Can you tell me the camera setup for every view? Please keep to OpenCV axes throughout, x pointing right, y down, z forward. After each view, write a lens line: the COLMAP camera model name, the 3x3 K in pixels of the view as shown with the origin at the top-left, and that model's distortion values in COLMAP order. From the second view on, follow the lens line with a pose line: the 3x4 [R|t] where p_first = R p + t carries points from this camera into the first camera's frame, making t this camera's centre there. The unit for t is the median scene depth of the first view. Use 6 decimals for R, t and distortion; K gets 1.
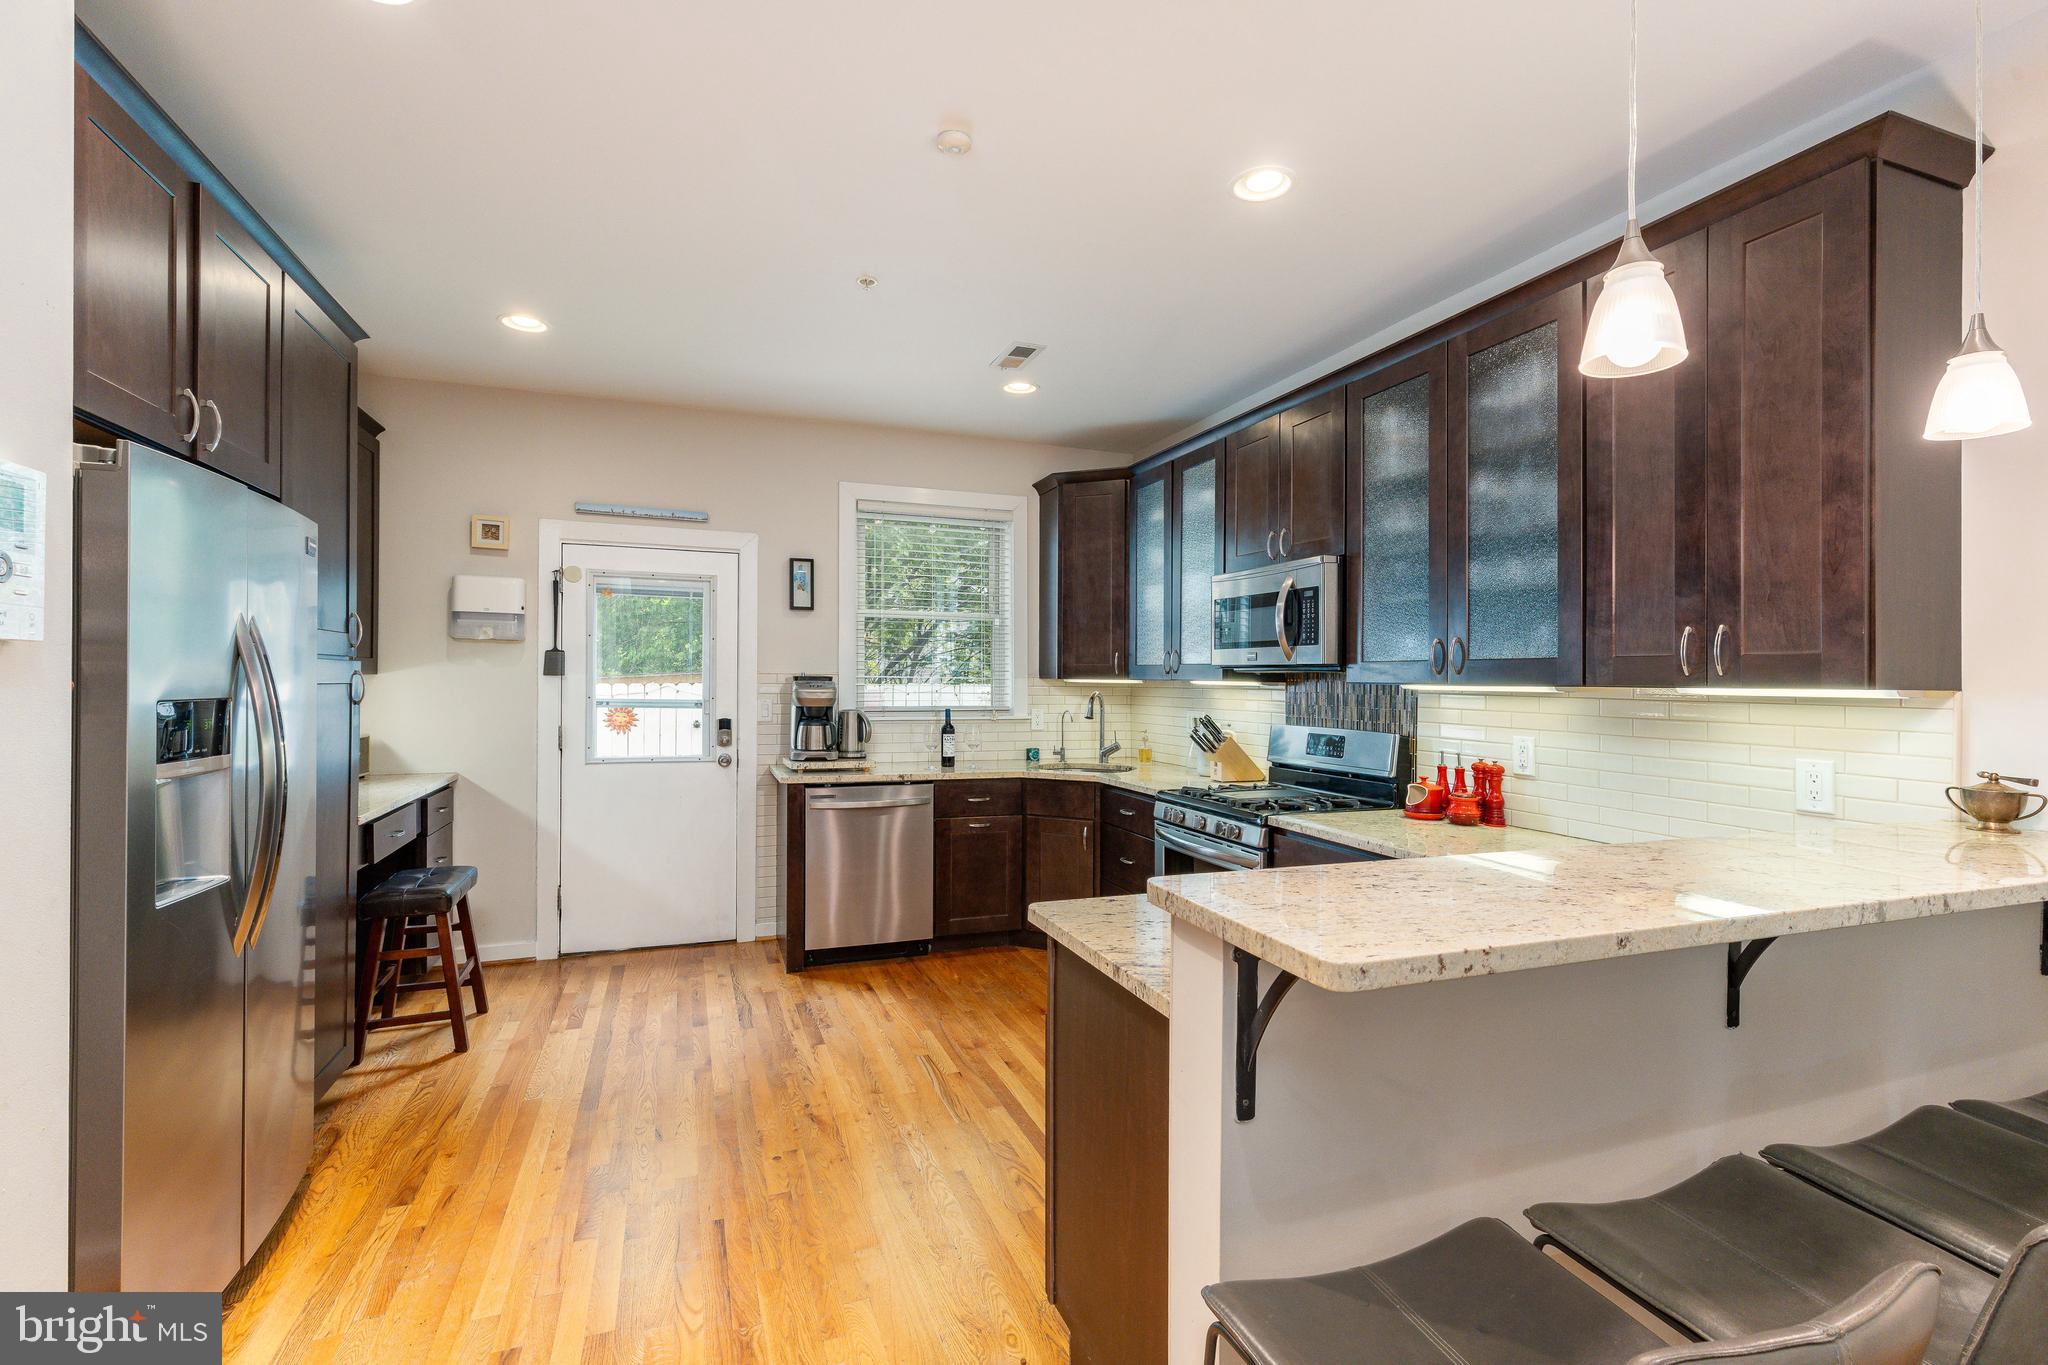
lens RADIAL K [[929.9, 0, 1074.0], [0, 929.9, 678.2], [0, 0, 1]] dist [0.003089, 0.000172]
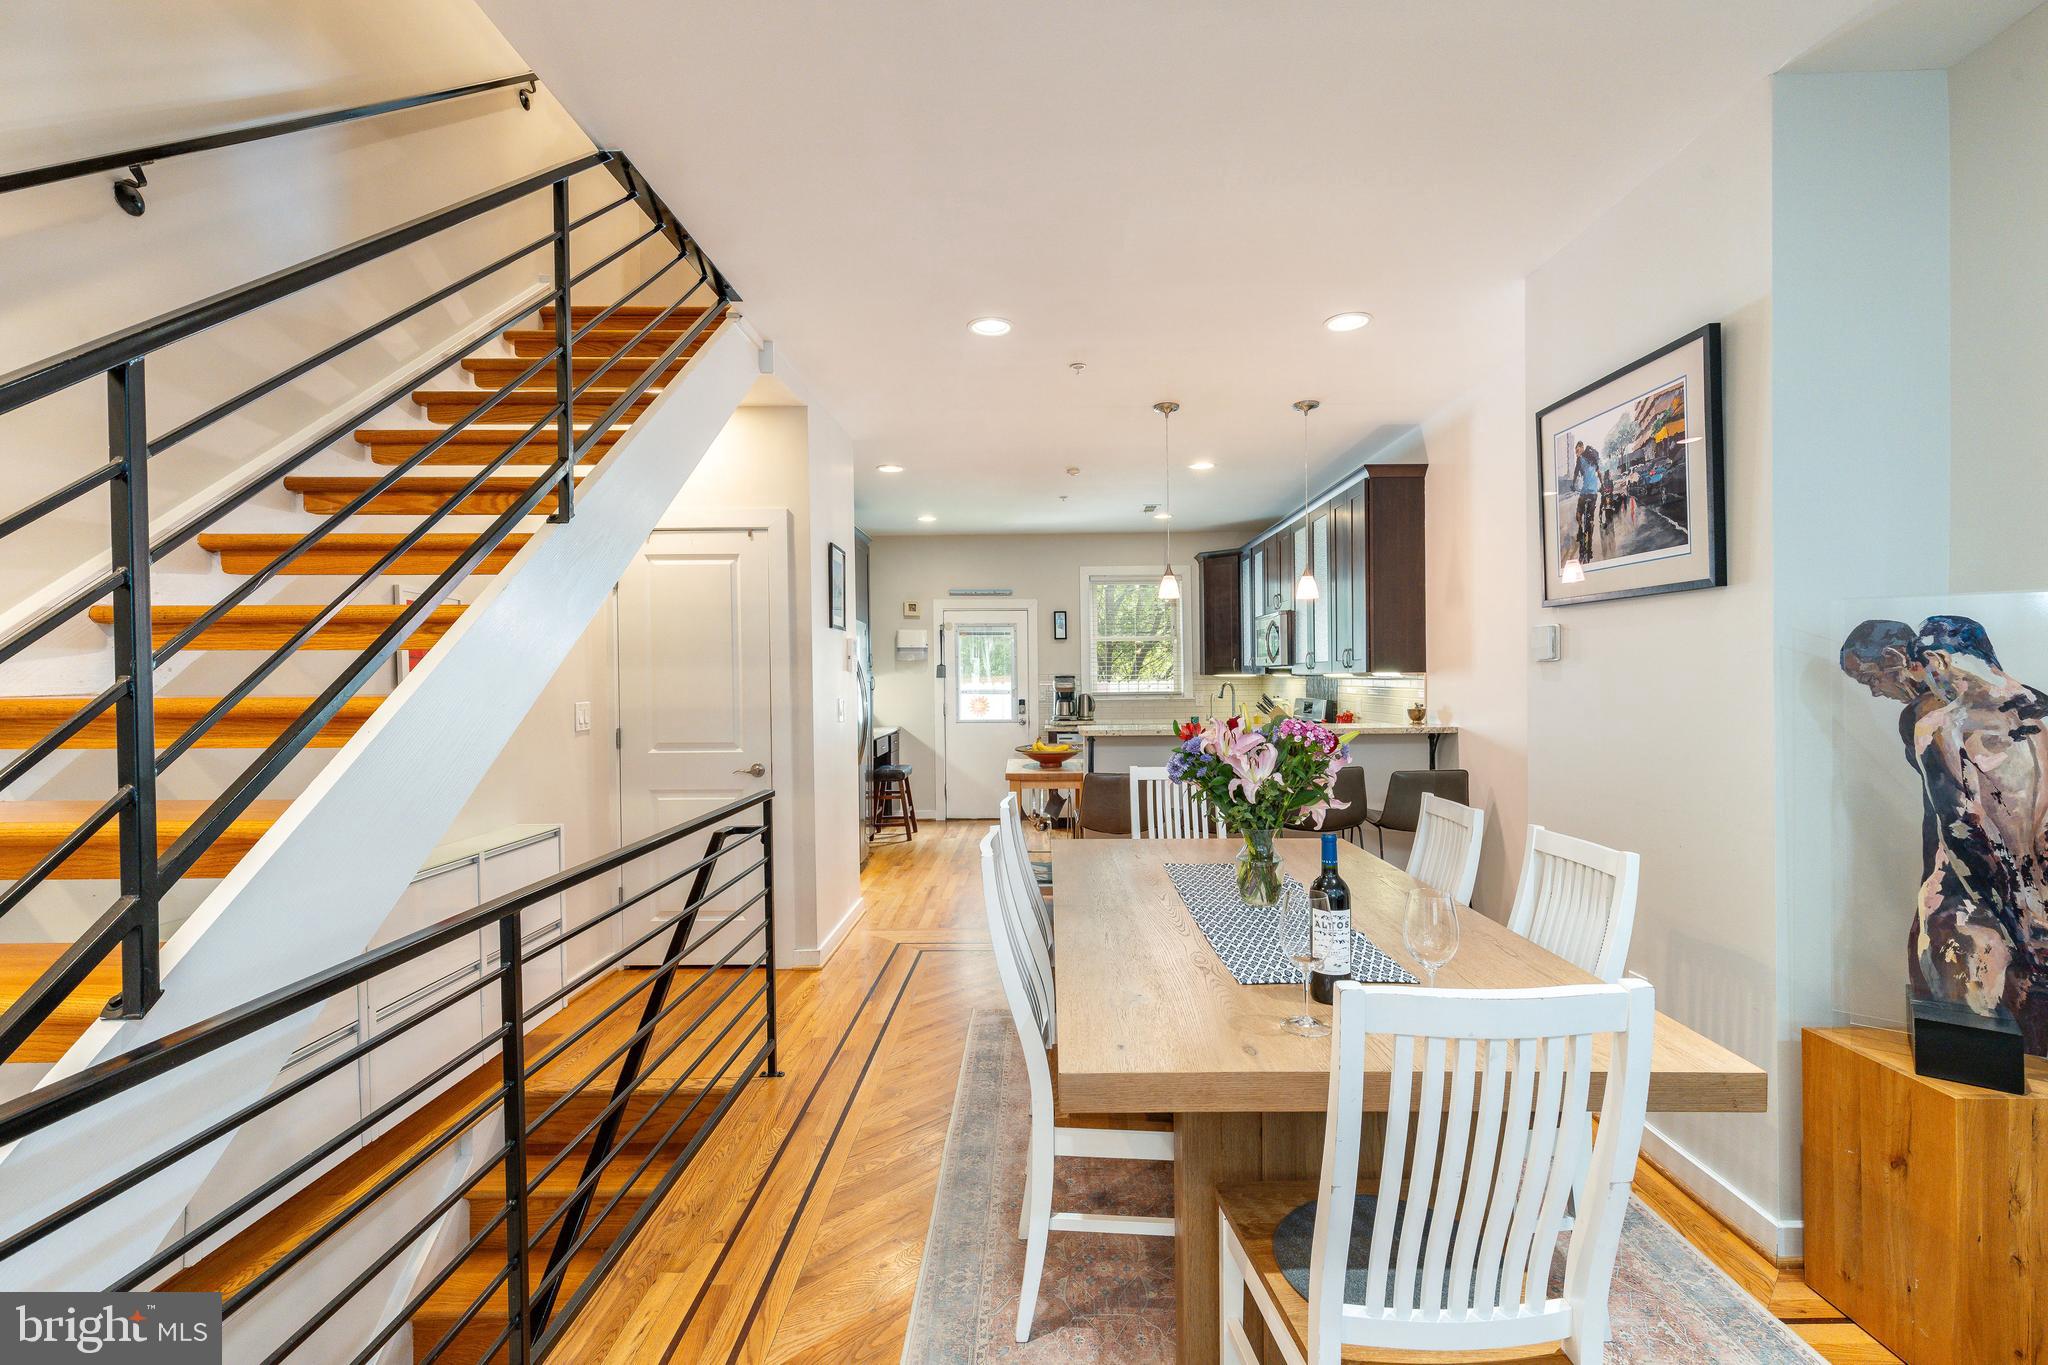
lens RADIAL K [[929.9, 0, 1074.0], [0, 929.9, 678.2], [0, 0, 1]] dist [0.003089, 0.000172]
pose [[0.934446, -0.018459, -0.355627, 0.428418], [0.018972, 0.999818, -0.002044, 0.007399], [0.355600, -0.004837, 0.934626, -0.784235]]
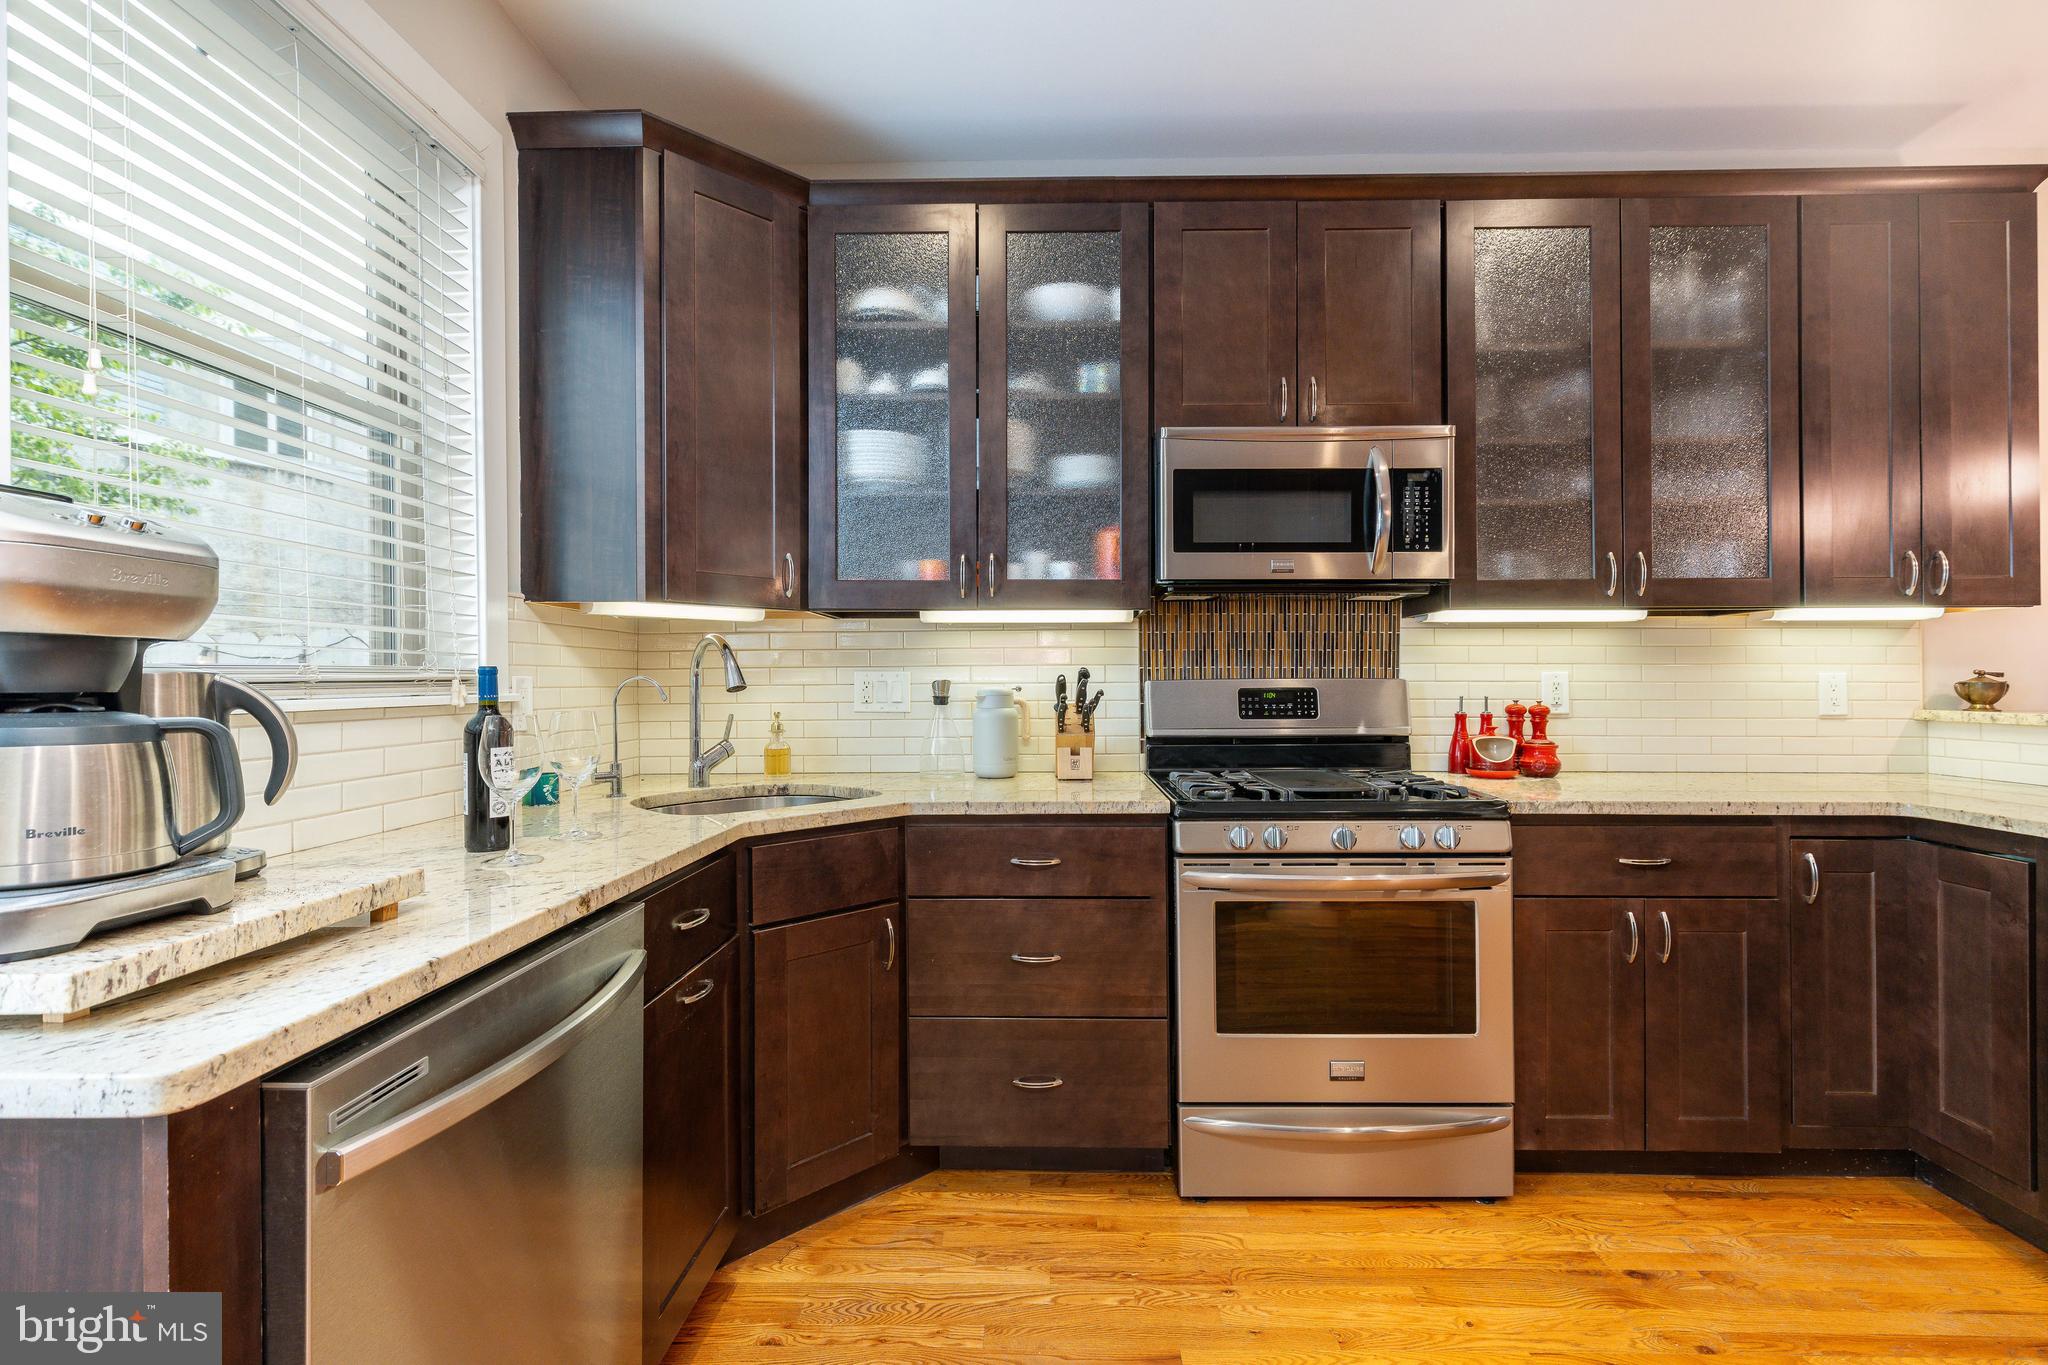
lens RADIAL K [[919.8, 0, 1024.0], [0, 919.8, 682.5], [0, 0, 1]] dist [0.004347, 0.000186]
pose [[0.400168, -0.018861, 0.916248, -0.400226], [0.007657, 0.999822, 0.017237, 0.038409], [-0.916410, 0.000118, 0.400241, 0.799481]]
